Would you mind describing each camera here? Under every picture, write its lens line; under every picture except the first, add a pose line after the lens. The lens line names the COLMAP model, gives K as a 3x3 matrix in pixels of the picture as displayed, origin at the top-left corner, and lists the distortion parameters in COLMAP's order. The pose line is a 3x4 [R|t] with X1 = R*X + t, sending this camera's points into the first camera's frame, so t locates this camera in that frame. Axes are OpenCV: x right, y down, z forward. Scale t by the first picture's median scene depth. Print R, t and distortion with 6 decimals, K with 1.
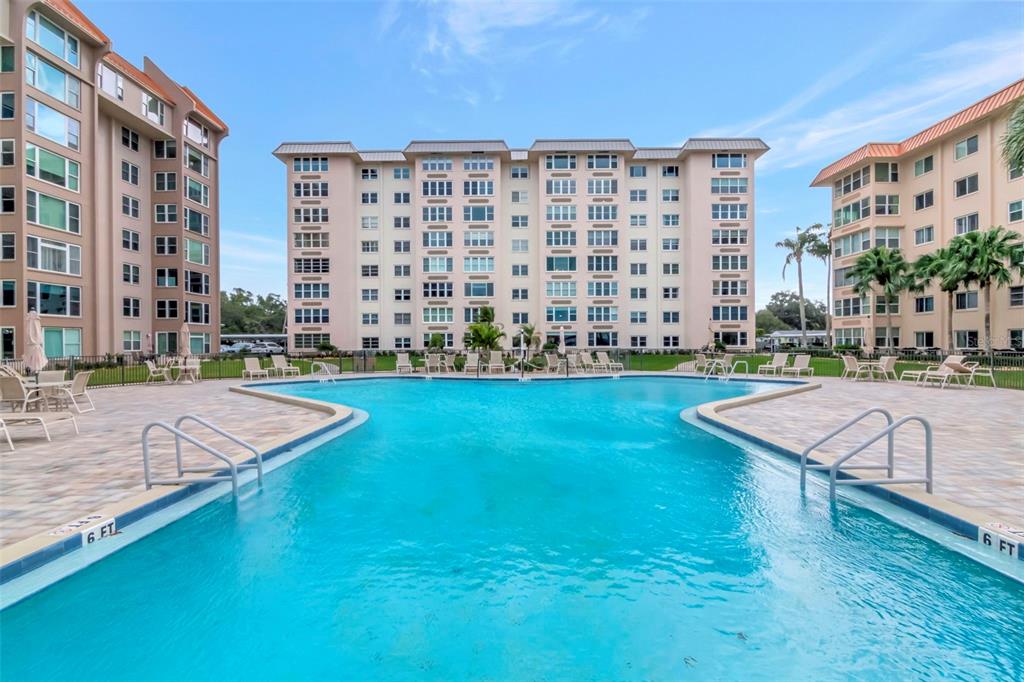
lens RADIAL K [[491.8, 0, 520.0], [0, 491.8, 341.1], [0, 0, 1]] dist [-0.002692, 0.001145]
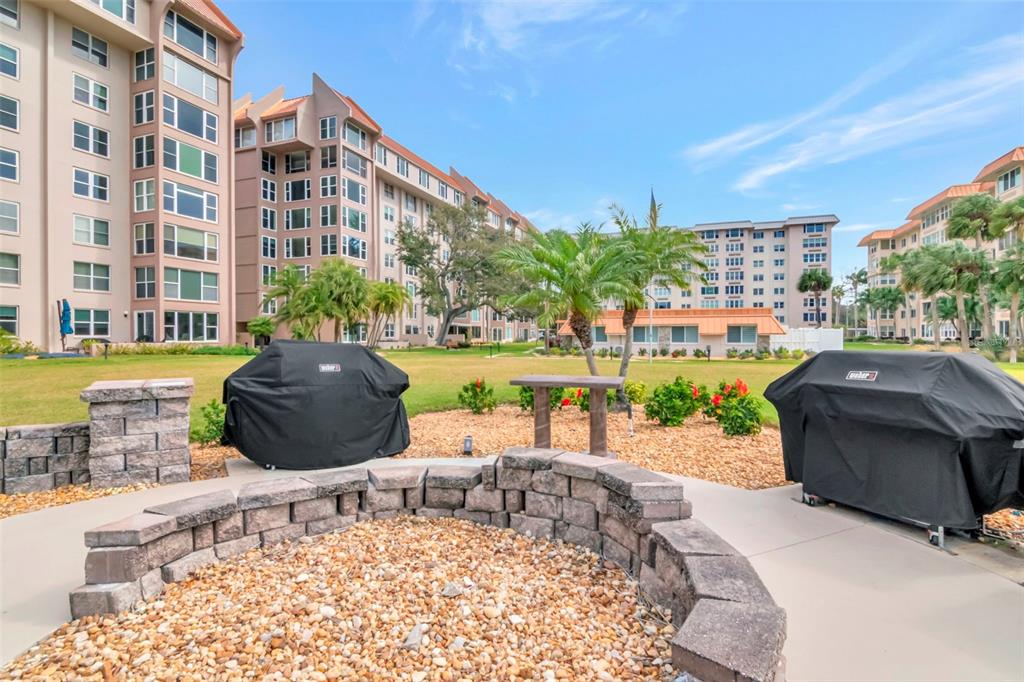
lens RADIAL K [[491.8, 0, 511.7], [0, 491.8, 342.0], [0, 0, 1]] dist [-0.002692, 0.001145]
pose [[0.944847, 0.005875, -0.327459, -0.011904], [-0.005846, 0.999982, 0.001072, 0.035651], [0.327459, 0.000902, 0.944865, -0.966668]]
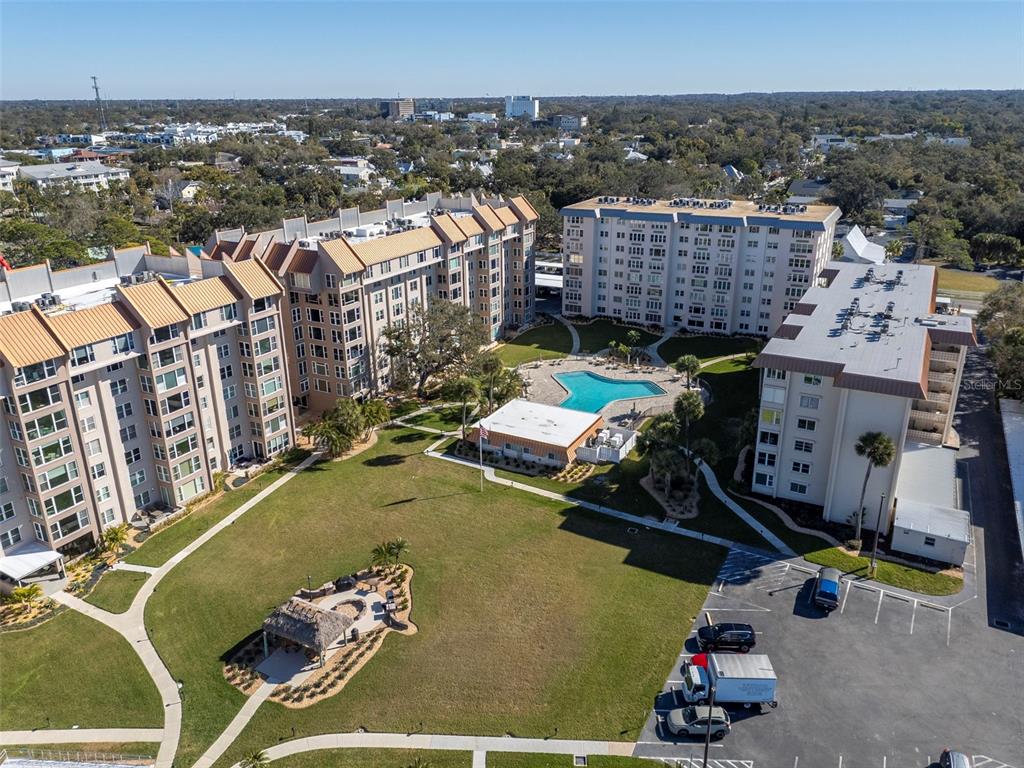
lens RADIAL K [[757.1, 0, 510.1], [0, 757.1, 375.3], [0, 0, 1]] dist [0.072897, 0.000739]
pose [[0.887289, 0.153666, -0.434861, 0.748319], [0.005640, 0.939179, 0.343383, -0.816862], [0.461179, -0.307132, 0.832457, -1.807677]]
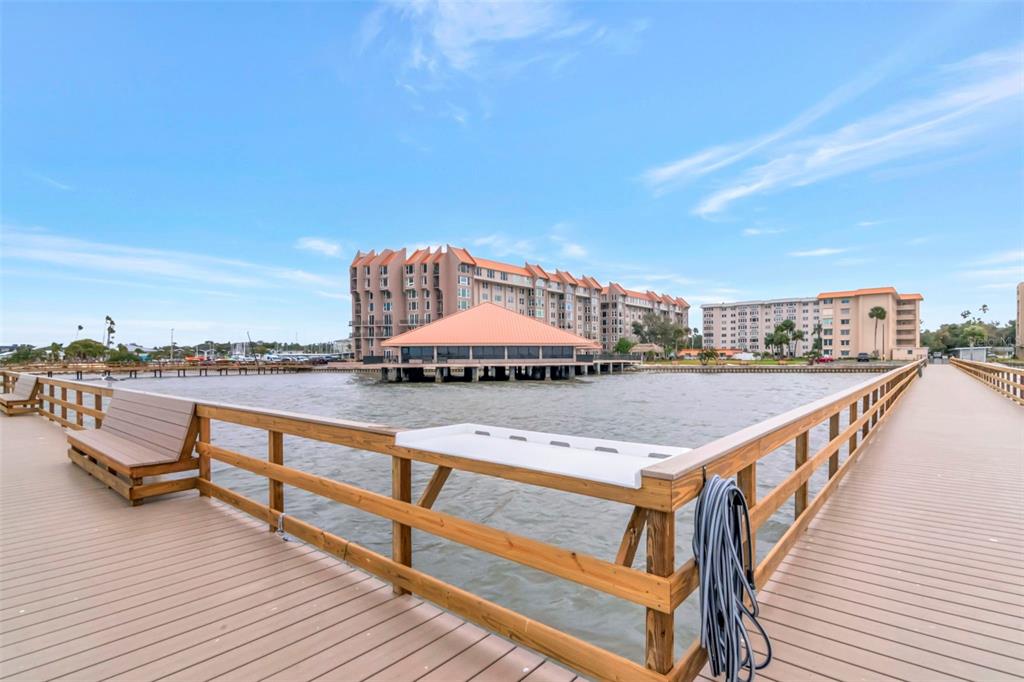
lens RADIAL K [[491.8, 0, 522.1], [0, 491.8, 363.7], [0, 0, 1]] dist [-0.002692, 0.001145]
pose [[0.780231, 0.010040, -0.625411, 0.886933], [-0.005268, 0.999941, 0.009481, 0.049600], [0.625469, -0.004103, 0.780238, -3.048210]]
